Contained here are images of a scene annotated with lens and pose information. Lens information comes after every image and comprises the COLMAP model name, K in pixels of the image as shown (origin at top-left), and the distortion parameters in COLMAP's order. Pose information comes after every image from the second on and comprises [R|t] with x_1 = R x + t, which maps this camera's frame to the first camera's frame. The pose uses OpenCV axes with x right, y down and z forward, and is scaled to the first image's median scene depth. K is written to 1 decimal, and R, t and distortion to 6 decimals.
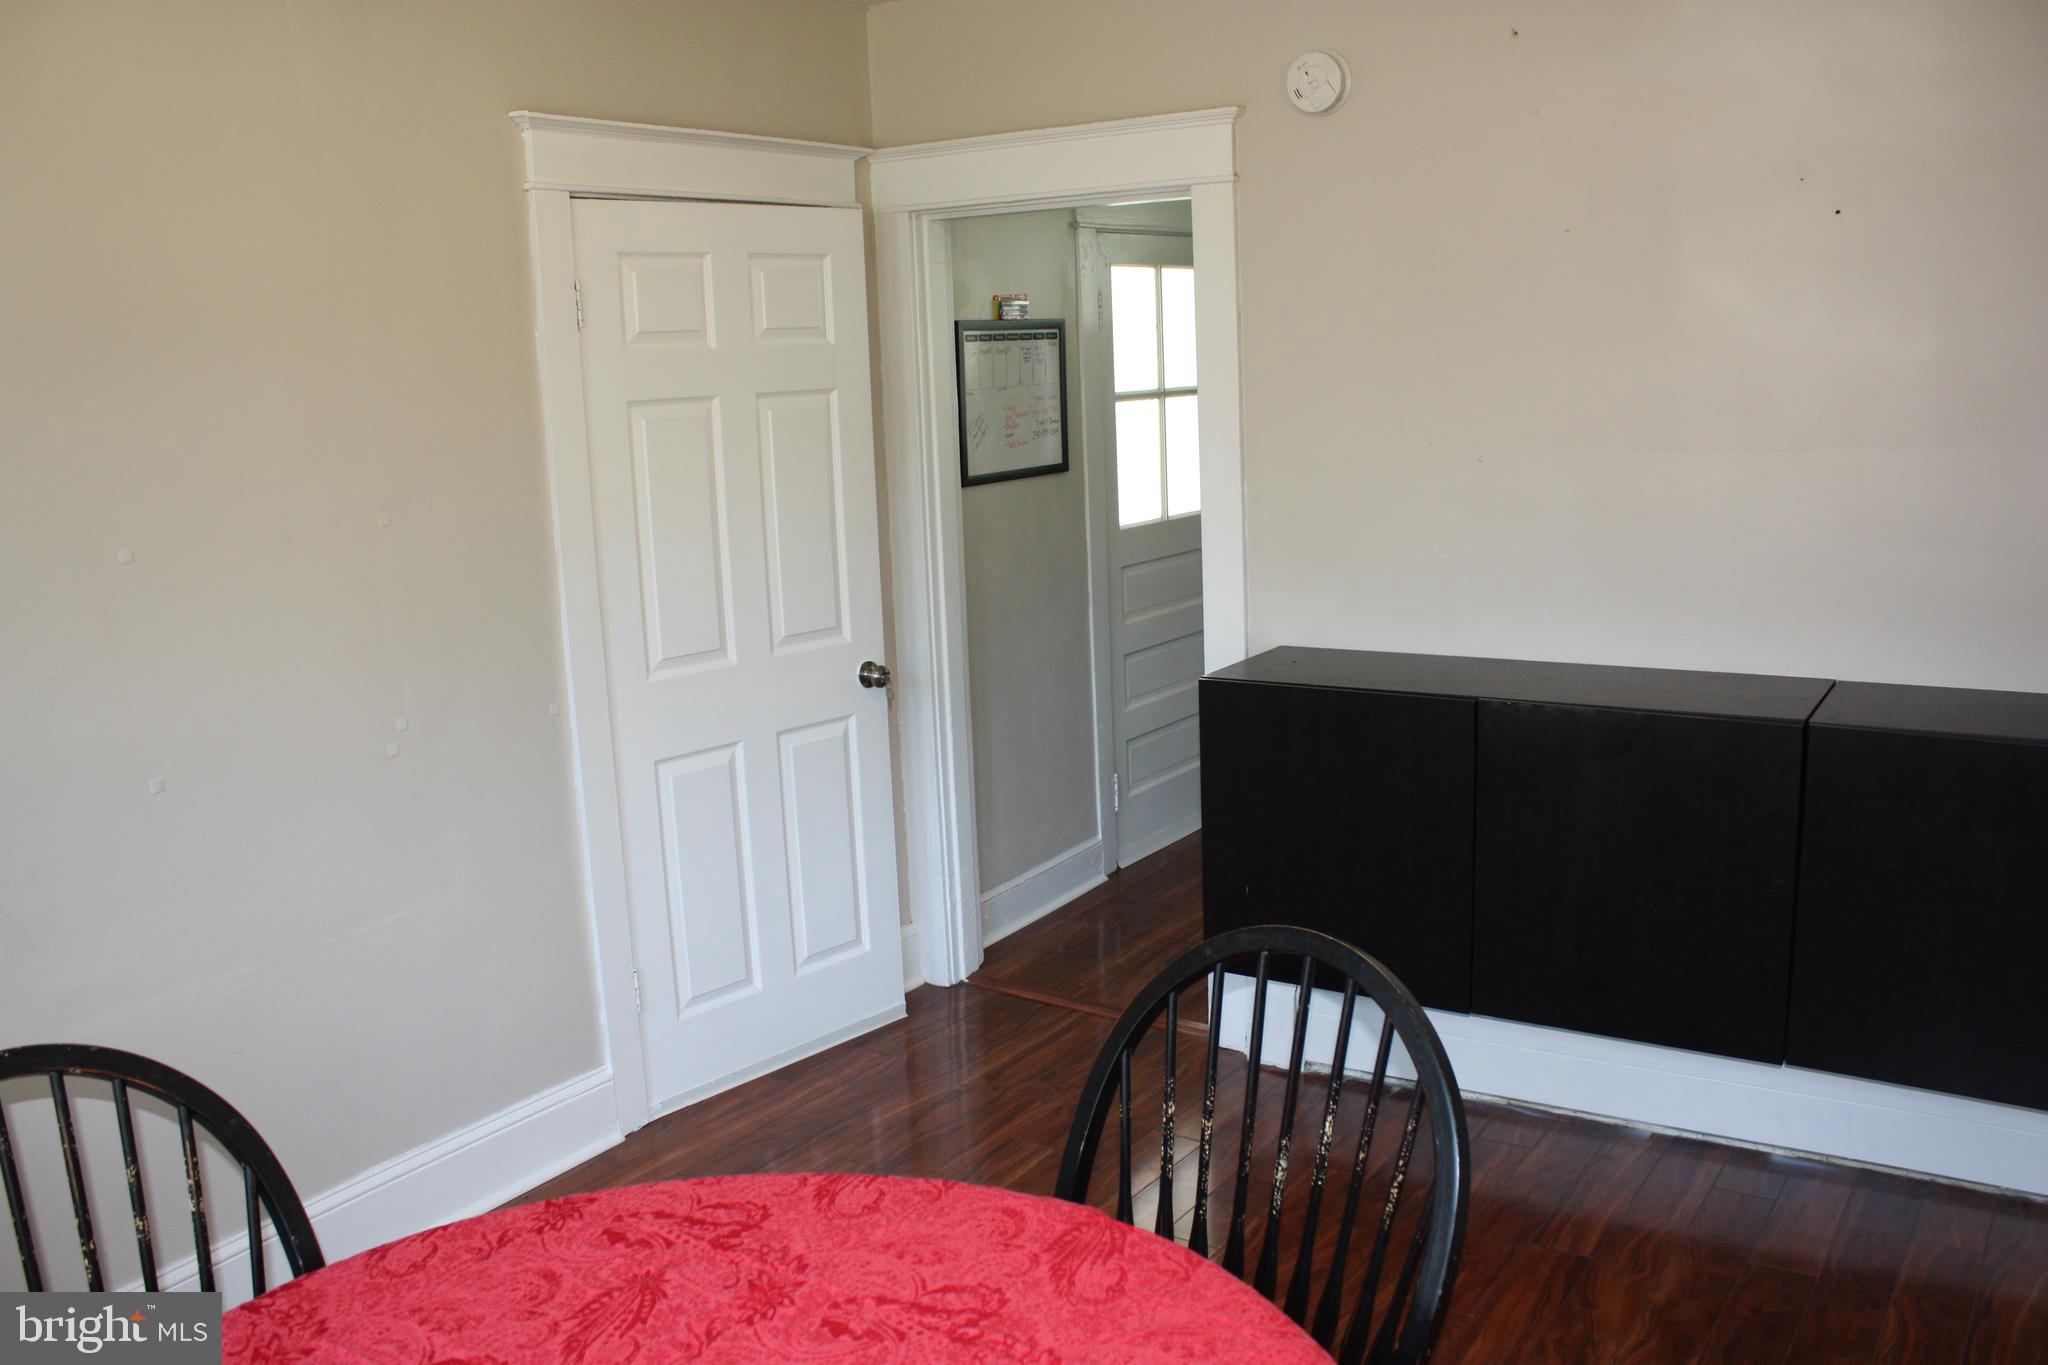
lens RADIAL K [[1702.4, 0, 1032.1], [0, 1702.4, 682.2], [0, 0, 1]] dist [-0.210839, 0.164620]
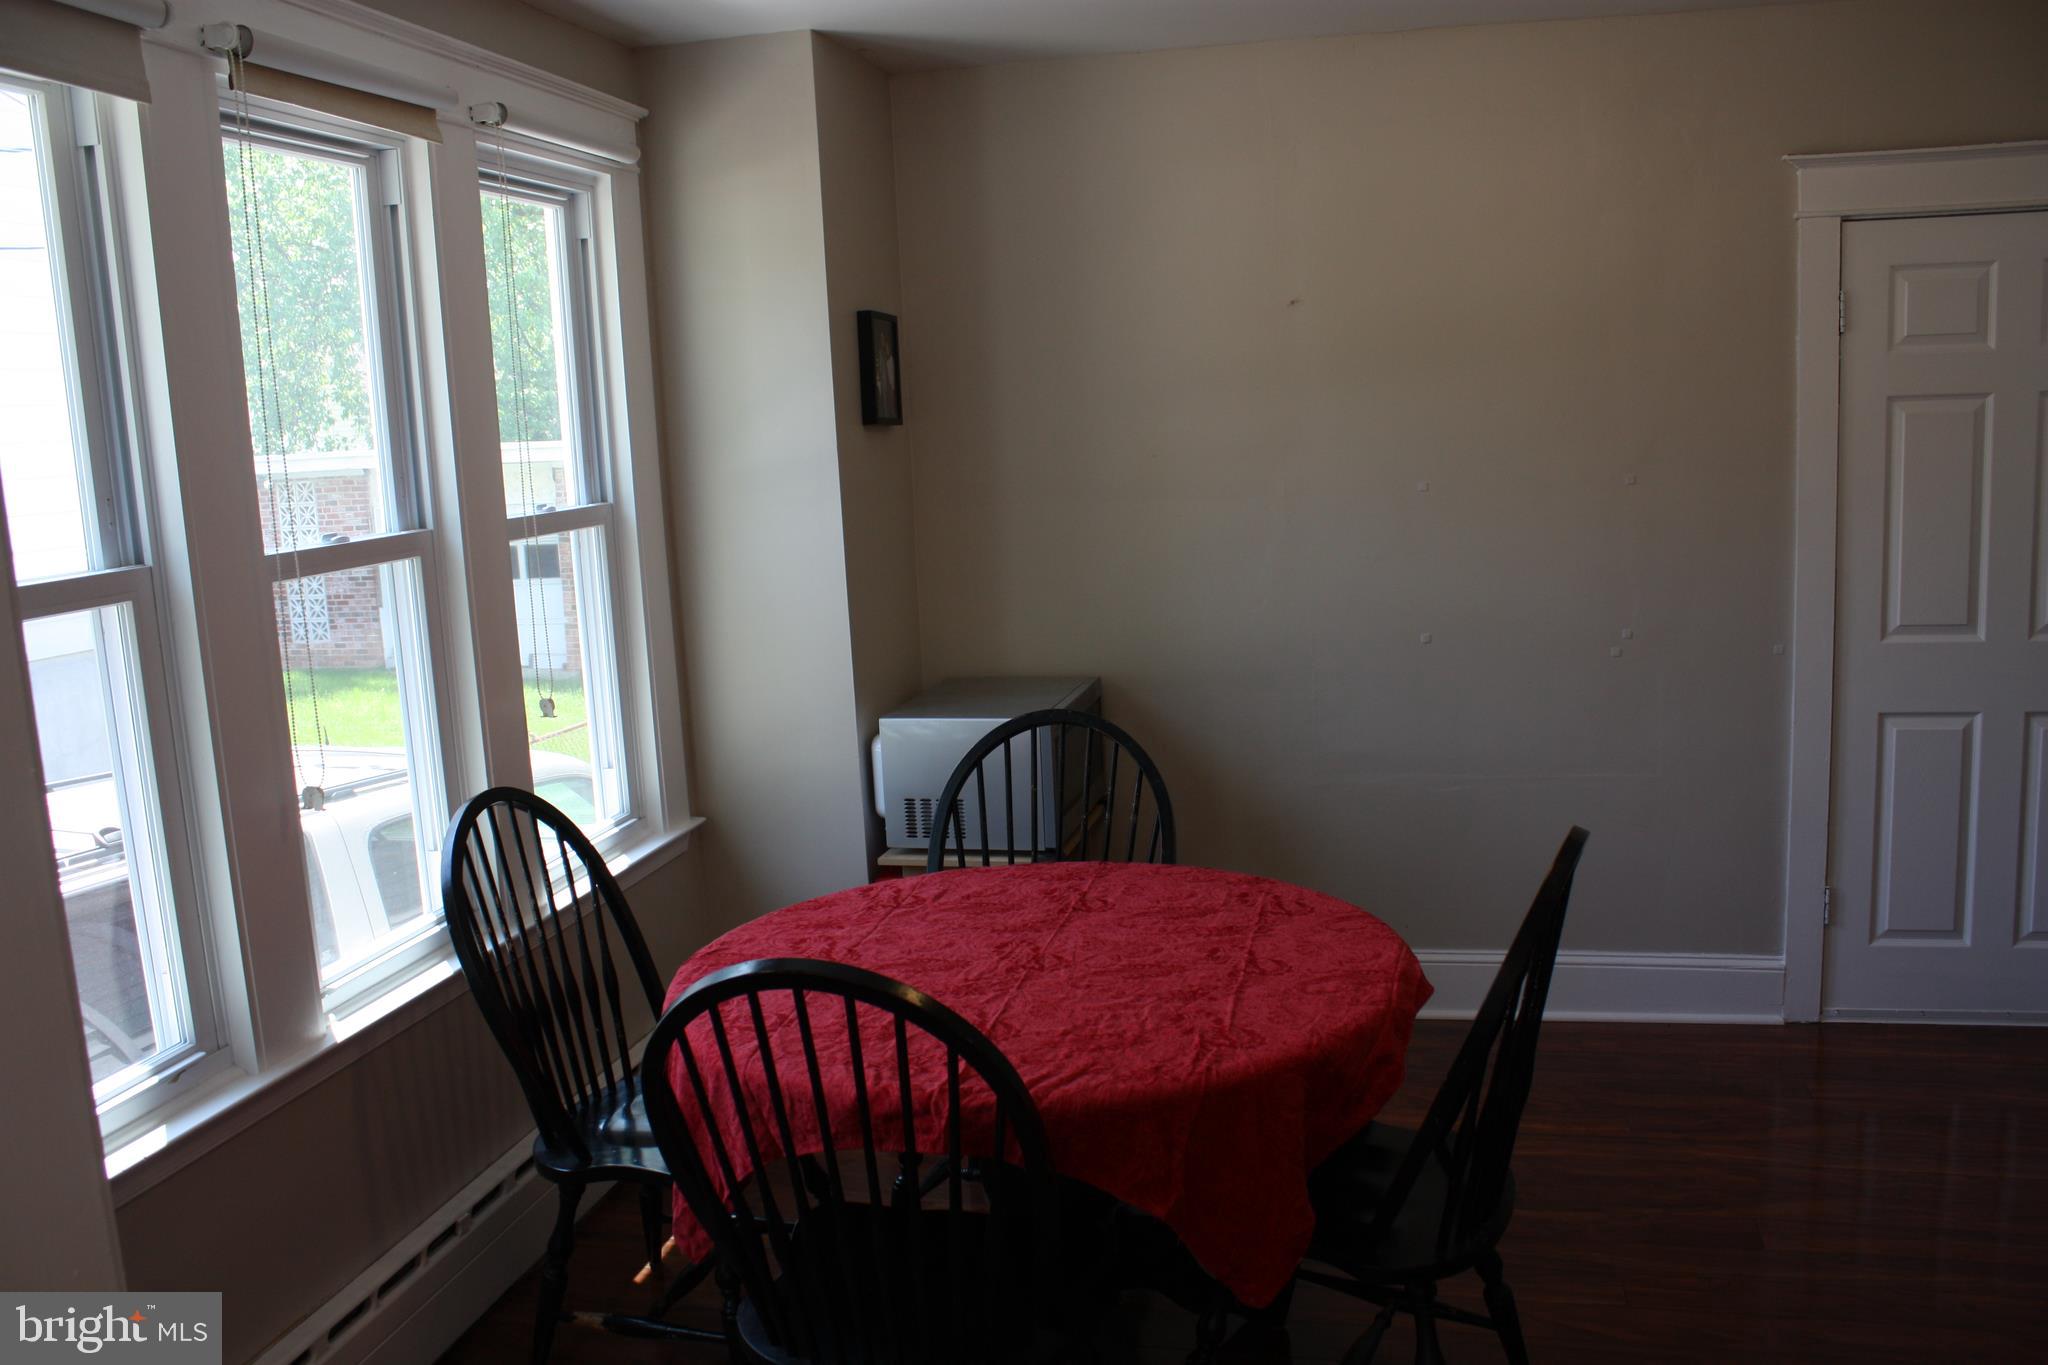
lens RADIAL K [[1702.4, 0, 1032.1], [0, 1702.4, 682.2], [0, 0, 1]] dist [-0.210839, 0.164620]
pose [[0.351971, 0.172125, -0.920049, 1.270685], [-0.134667, 0.982032, 0.132203, -0.088594], [0.926273, 0.077369, 0.368826, 0.125432]]
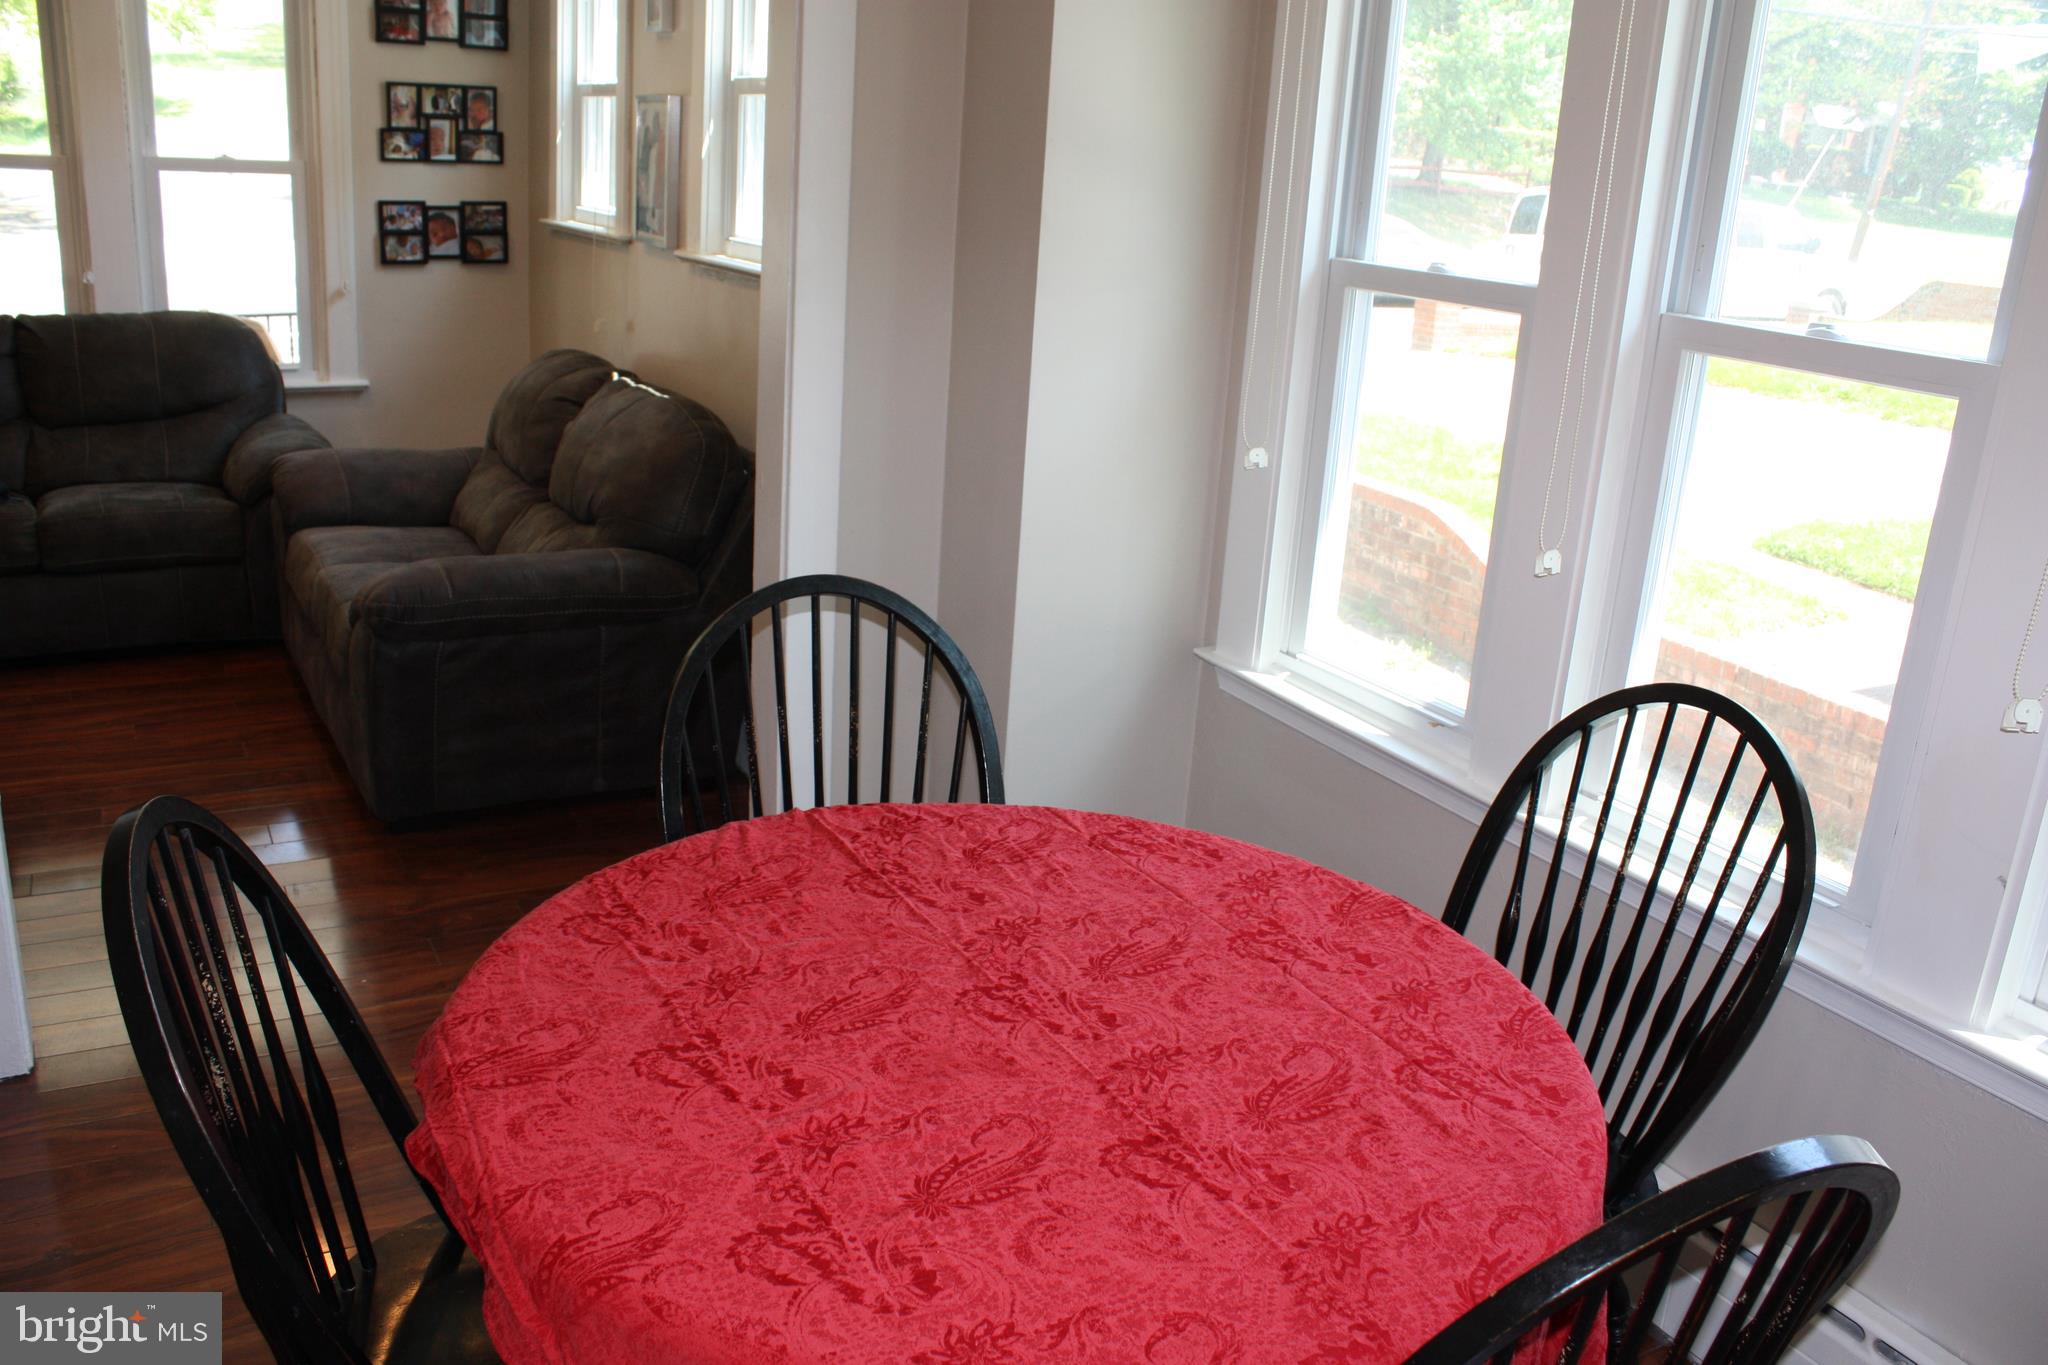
lens RADIAL K [[1702.4, 0, 1032.1], [0, 1702.4, 682.2], [0, 0, 1]] dist [-0.210839, 0.164620]
pose [[-0.889450, -0.161435, 0.427572, -0.589069], [0.045191, 0.899889, 0.433770, -0.252526], [-0.454793, 0.405139, -0.793111, 1.491154]]
